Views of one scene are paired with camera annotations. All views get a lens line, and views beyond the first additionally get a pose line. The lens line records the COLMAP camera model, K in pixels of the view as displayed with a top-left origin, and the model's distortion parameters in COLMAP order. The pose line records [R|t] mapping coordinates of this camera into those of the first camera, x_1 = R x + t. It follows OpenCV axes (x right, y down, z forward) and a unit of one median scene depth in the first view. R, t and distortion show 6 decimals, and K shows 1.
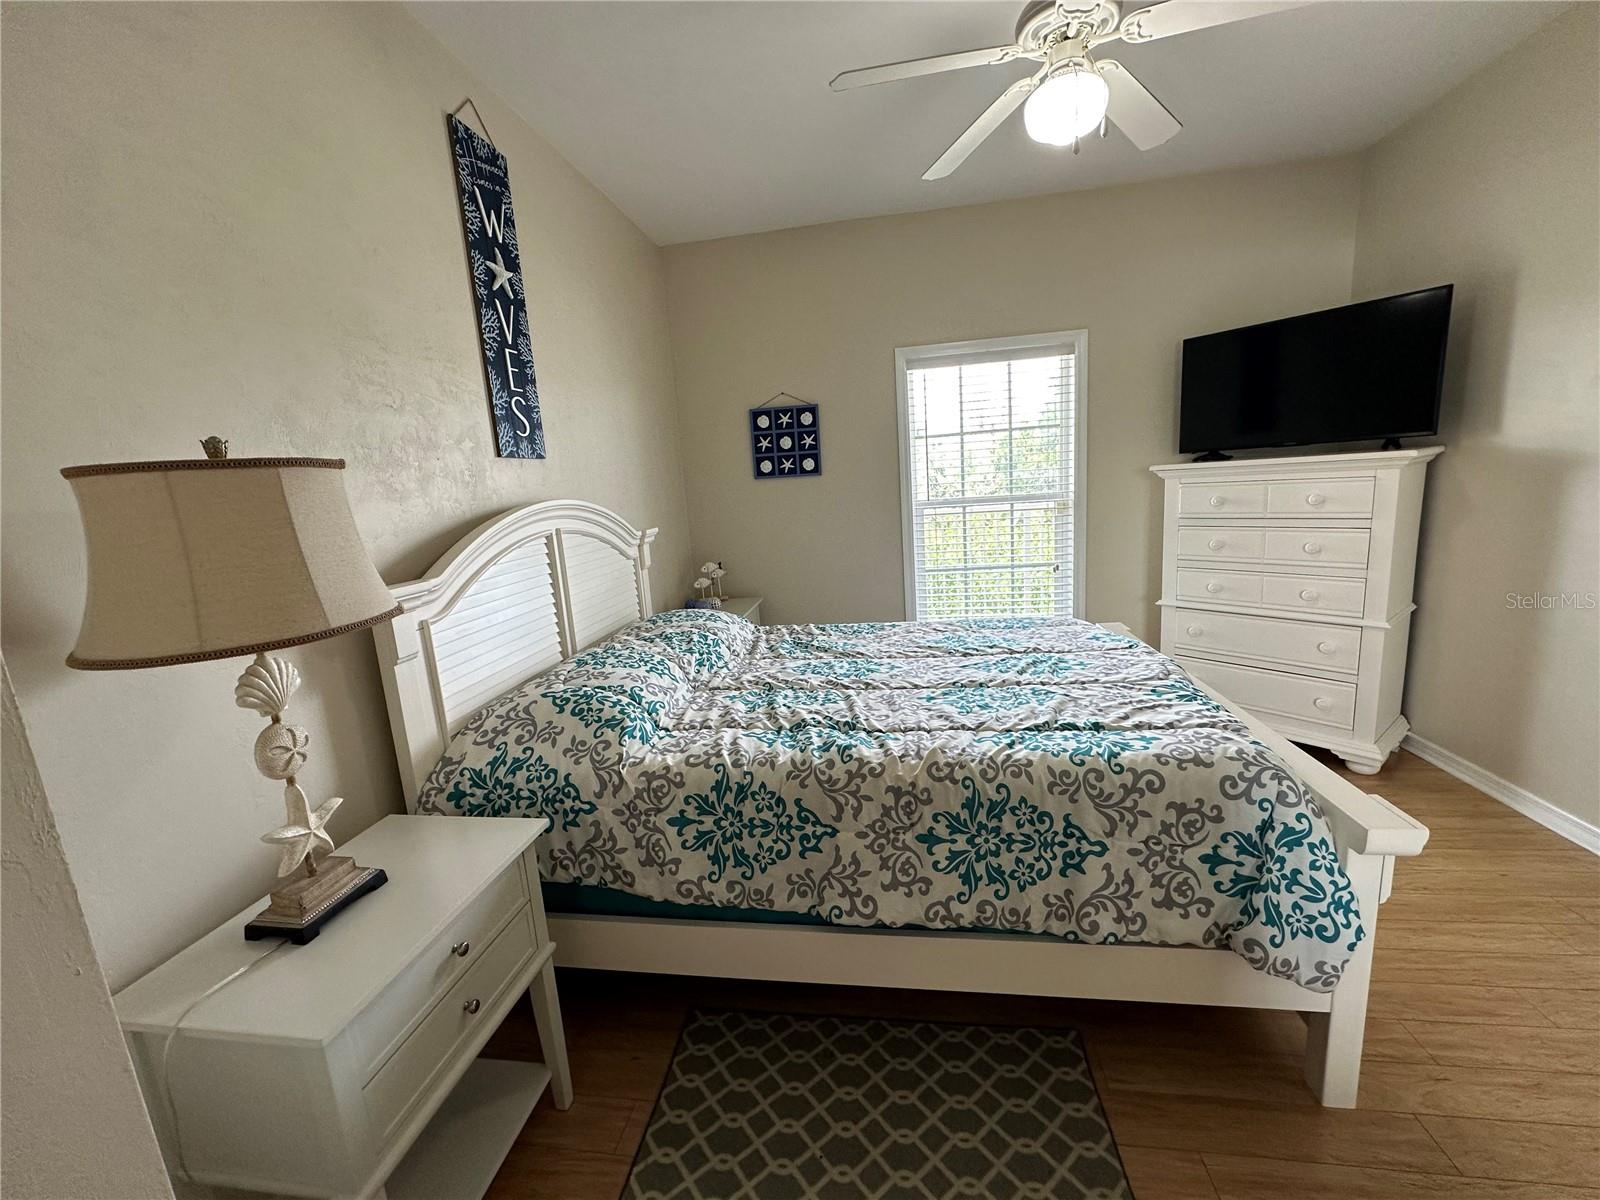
lens RADIAL K [[640.8, 0, 800.7], [0, 640.8, 598.0], [0, 0, 1]] dist [-0.002868, 0.000290]
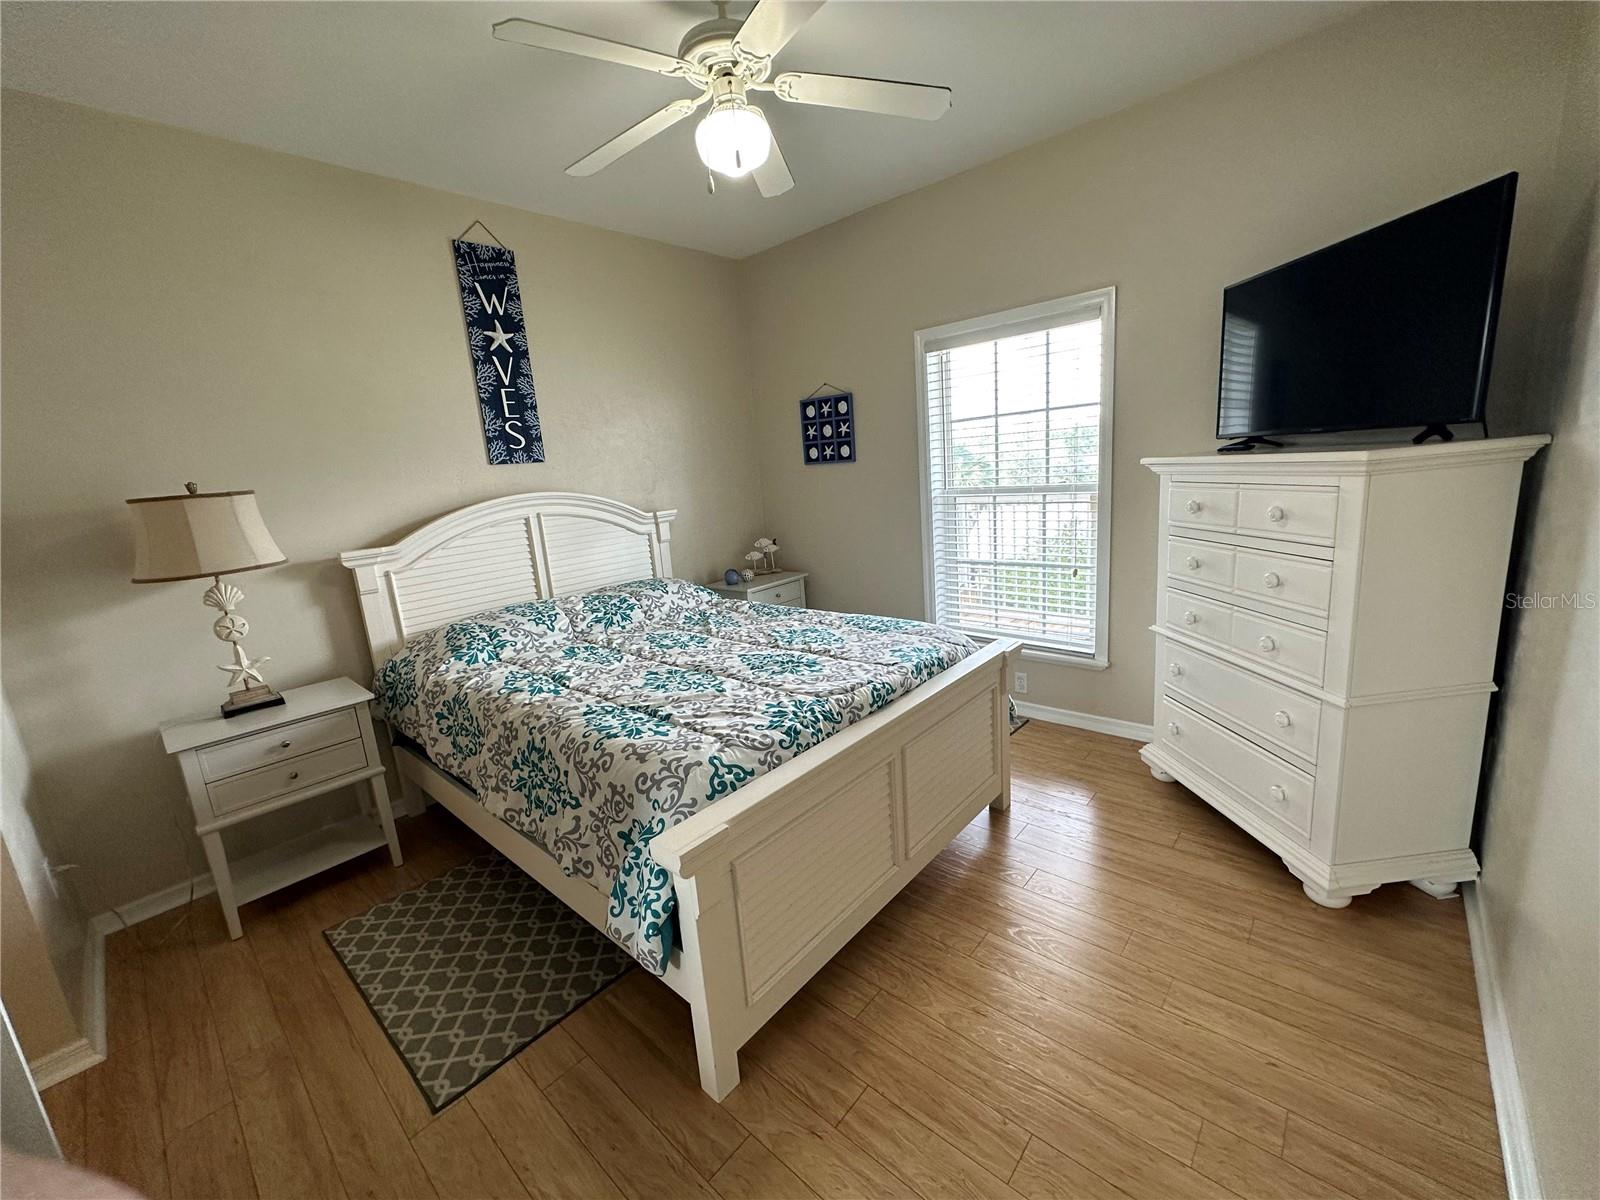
lens RADIAL K [[640.8, 0, 797.0], [0, 640.8, 598.8], [0, 0, 1]] dist [-0.002868, 0.000290]
pose [[0.835548, 0.117092, -0.536795, 0.861857], [-0.080634, 0.992581, 0.091002, -0.092965], [0.543468, -0.032752, 0.838791, 0.113710]]
